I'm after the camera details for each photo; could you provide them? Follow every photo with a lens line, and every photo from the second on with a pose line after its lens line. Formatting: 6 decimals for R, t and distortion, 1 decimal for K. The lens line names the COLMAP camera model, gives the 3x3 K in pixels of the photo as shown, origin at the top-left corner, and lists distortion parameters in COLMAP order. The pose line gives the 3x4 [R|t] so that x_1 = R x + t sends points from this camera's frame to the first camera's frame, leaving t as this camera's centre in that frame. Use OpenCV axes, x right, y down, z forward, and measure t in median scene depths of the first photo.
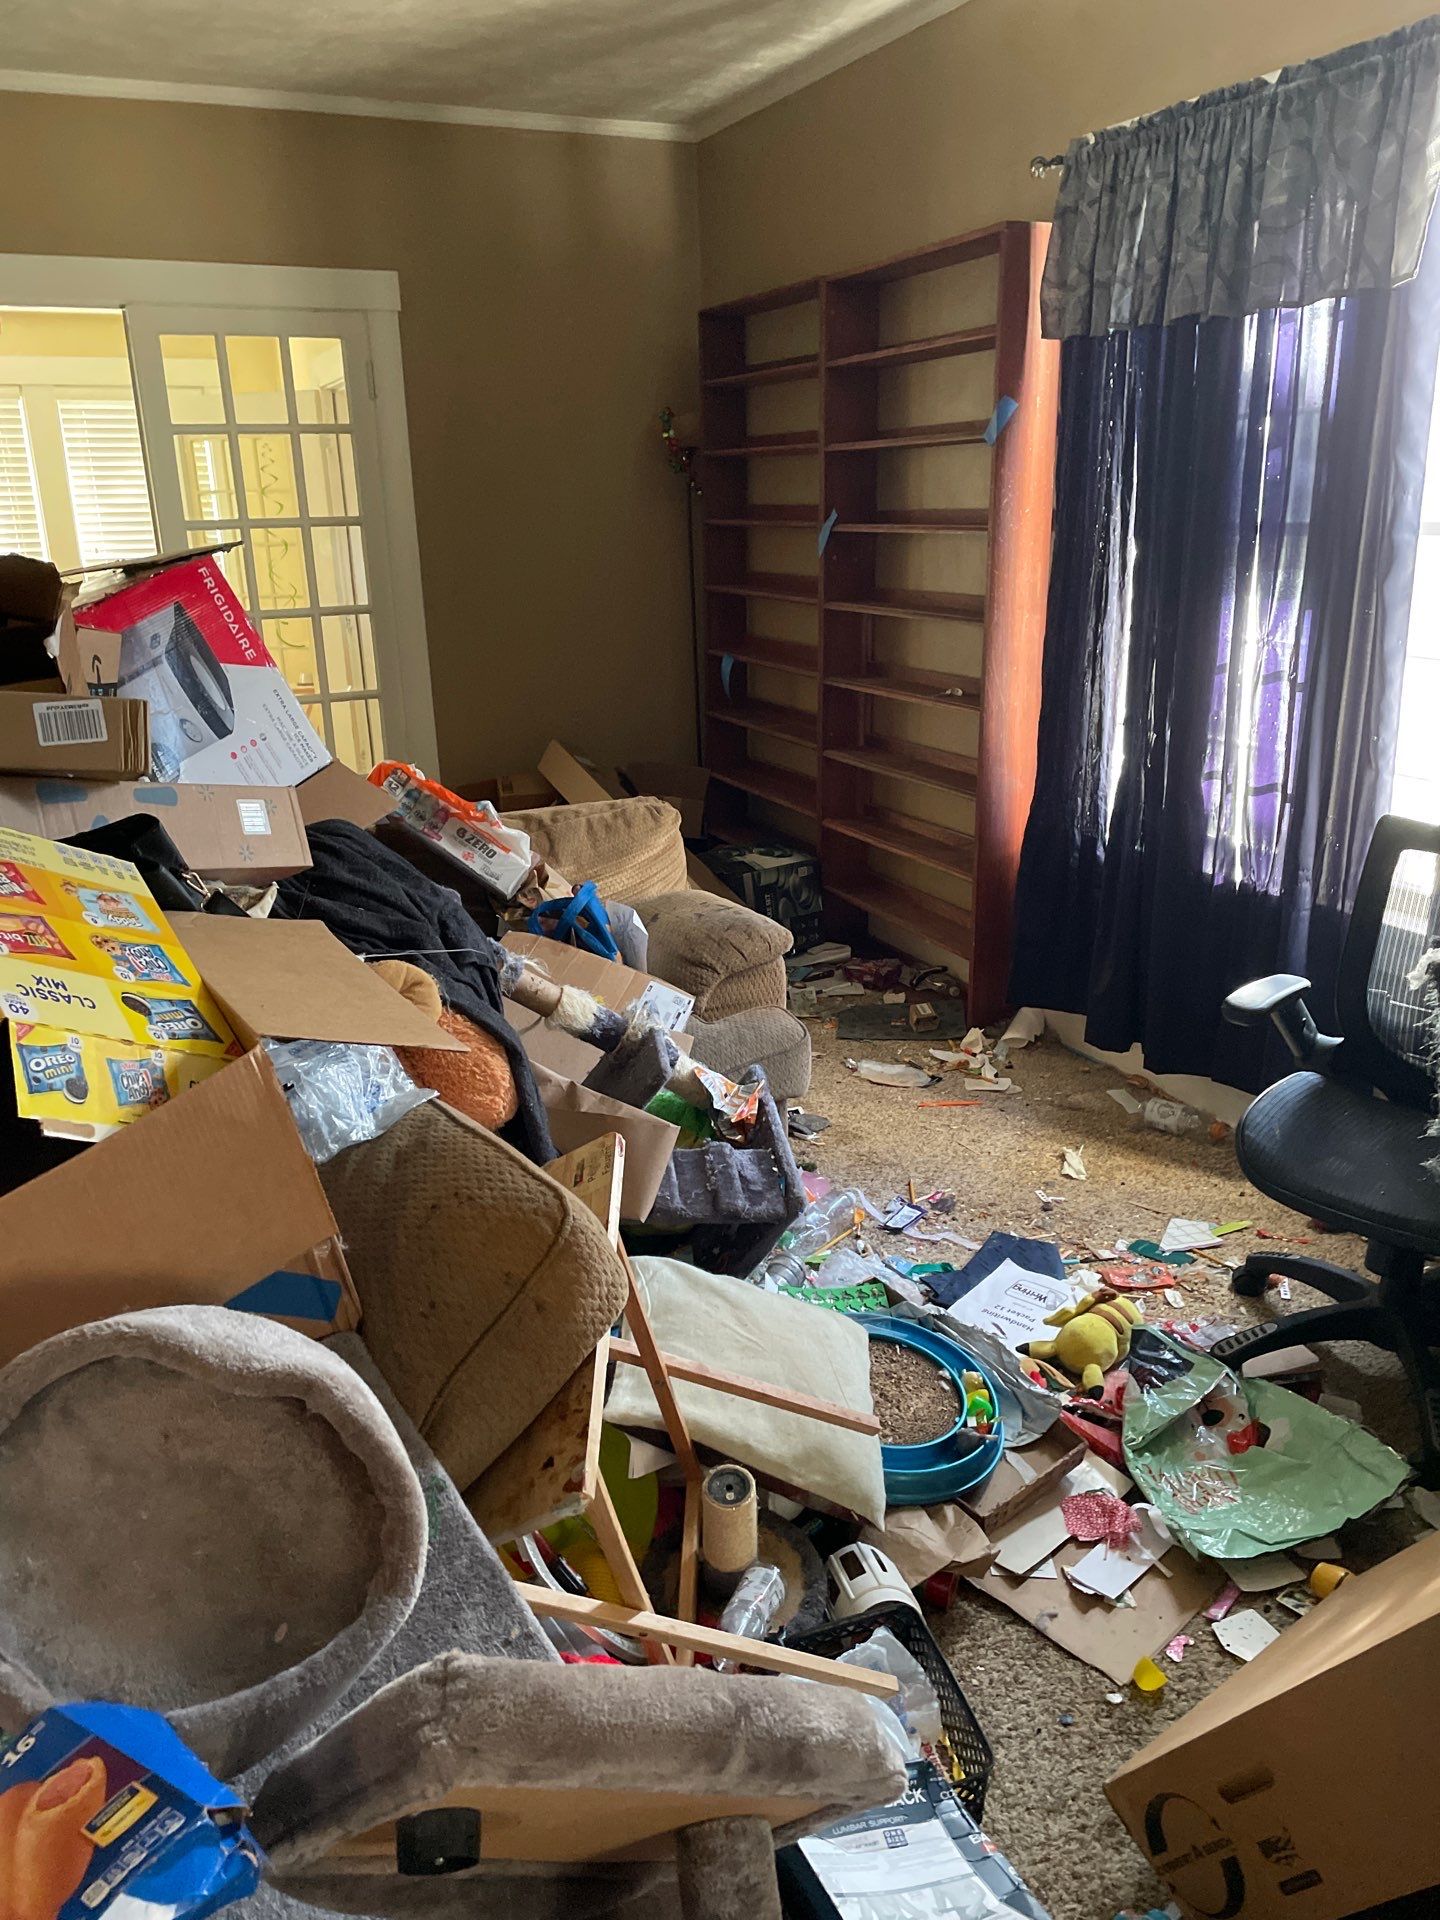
lens RADIAL K [[1452.7, 0, 720.0], [0, 1452.7, 960.0], [0, 0, 1]] dist [0.127922, -0.129593]
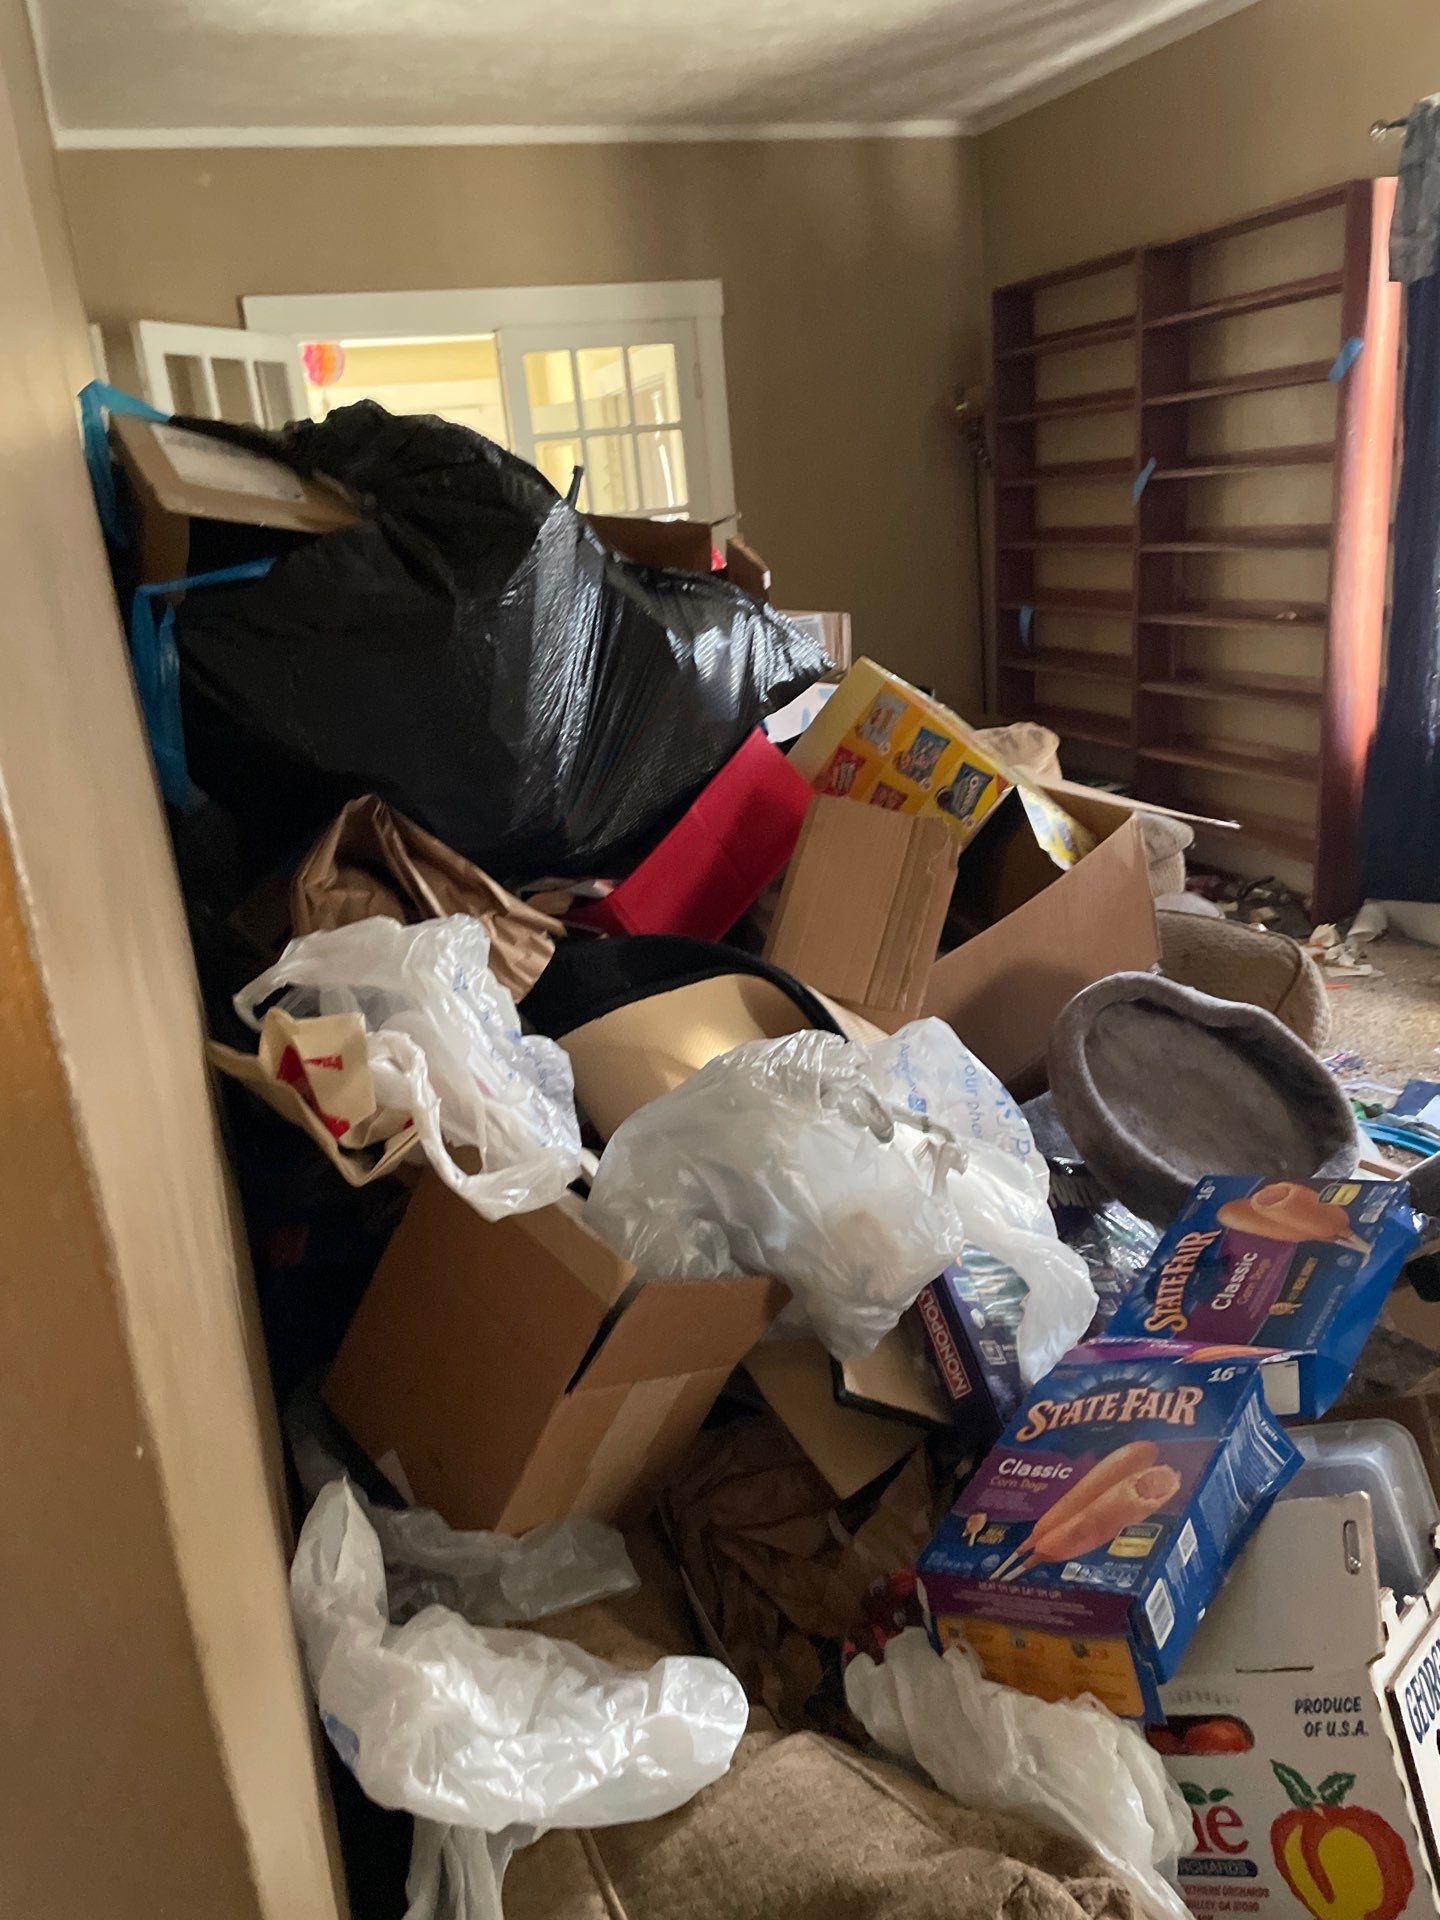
lens RADIAL K [[1452.7, 0, 720.0], [0, 1452.7, 960.0], [0, 0, 1]] dist [0.127922, -0.129593]
pose [[0.995569, -0.039180, -0.085480, -0.174957], [0.039371, 0.999225, 0.000552, 0.053861], [0.085392, -0.003915, 0.996340, -0.127747]]
